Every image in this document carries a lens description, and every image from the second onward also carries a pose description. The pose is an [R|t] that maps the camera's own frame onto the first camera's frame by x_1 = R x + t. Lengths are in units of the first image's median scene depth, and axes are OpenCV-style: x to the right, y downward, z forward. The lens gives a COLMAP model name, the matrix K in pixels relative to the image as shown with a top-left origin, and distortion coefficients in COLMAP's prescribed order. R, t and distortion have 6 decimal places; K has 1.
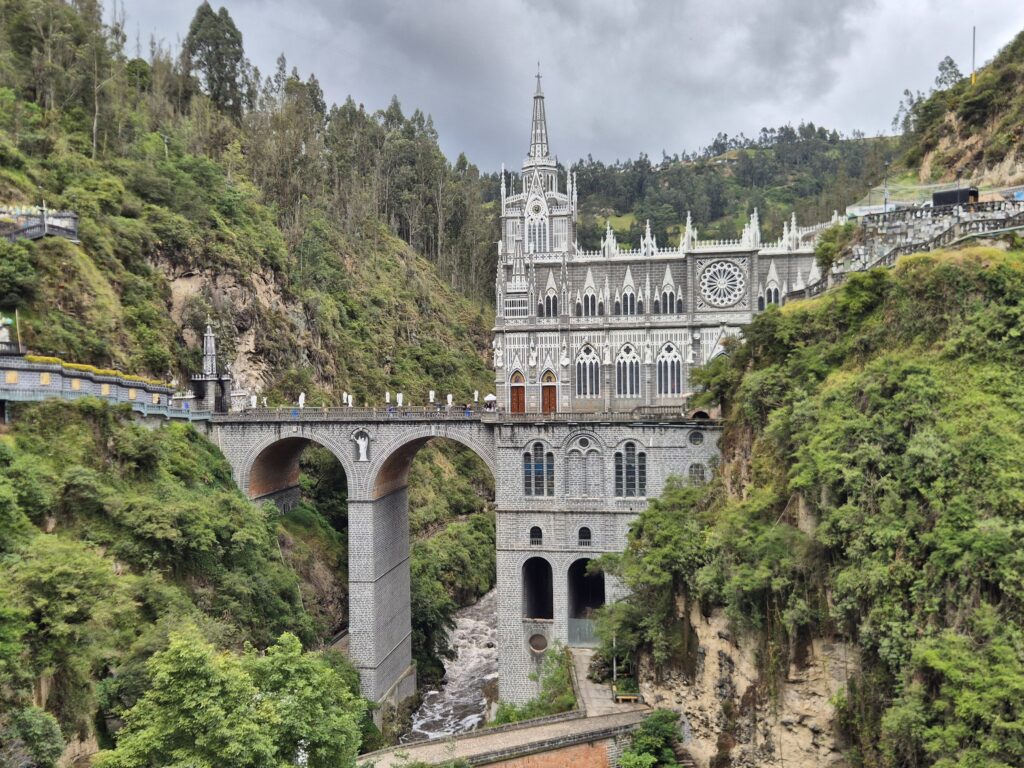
lens RADIAL K [[958.4, 0, 494.8], [0, 958.4, 392.4], [0, 0, 1]] dist [0.054122, 0.000000]
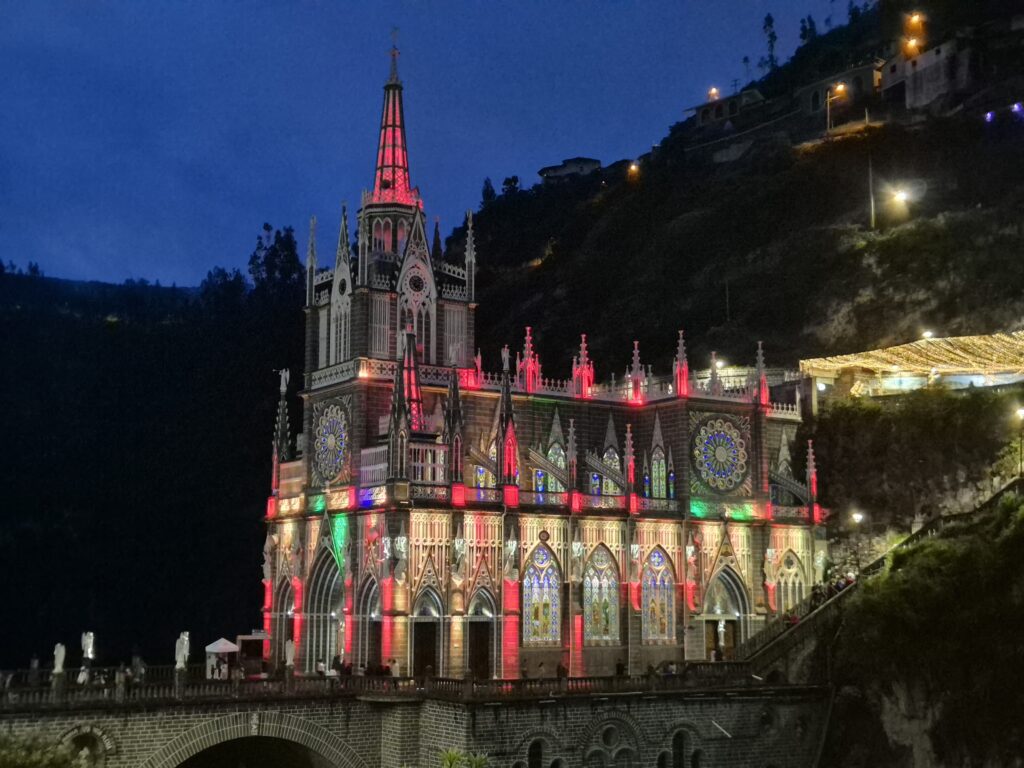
lens RADIAL K [[1350.2, 0, 482.6], [0, 1350.2, 385.1], [0, 0, 1]] dist [0.069784, 0.000000]
pose [[0.734942, 0.123285, 0.666829, -0.442373], [-0.002906, 0.983899, -0.178703, -0.002648], [-0.678123, 0.129399, 0.723467, 0.467485]]
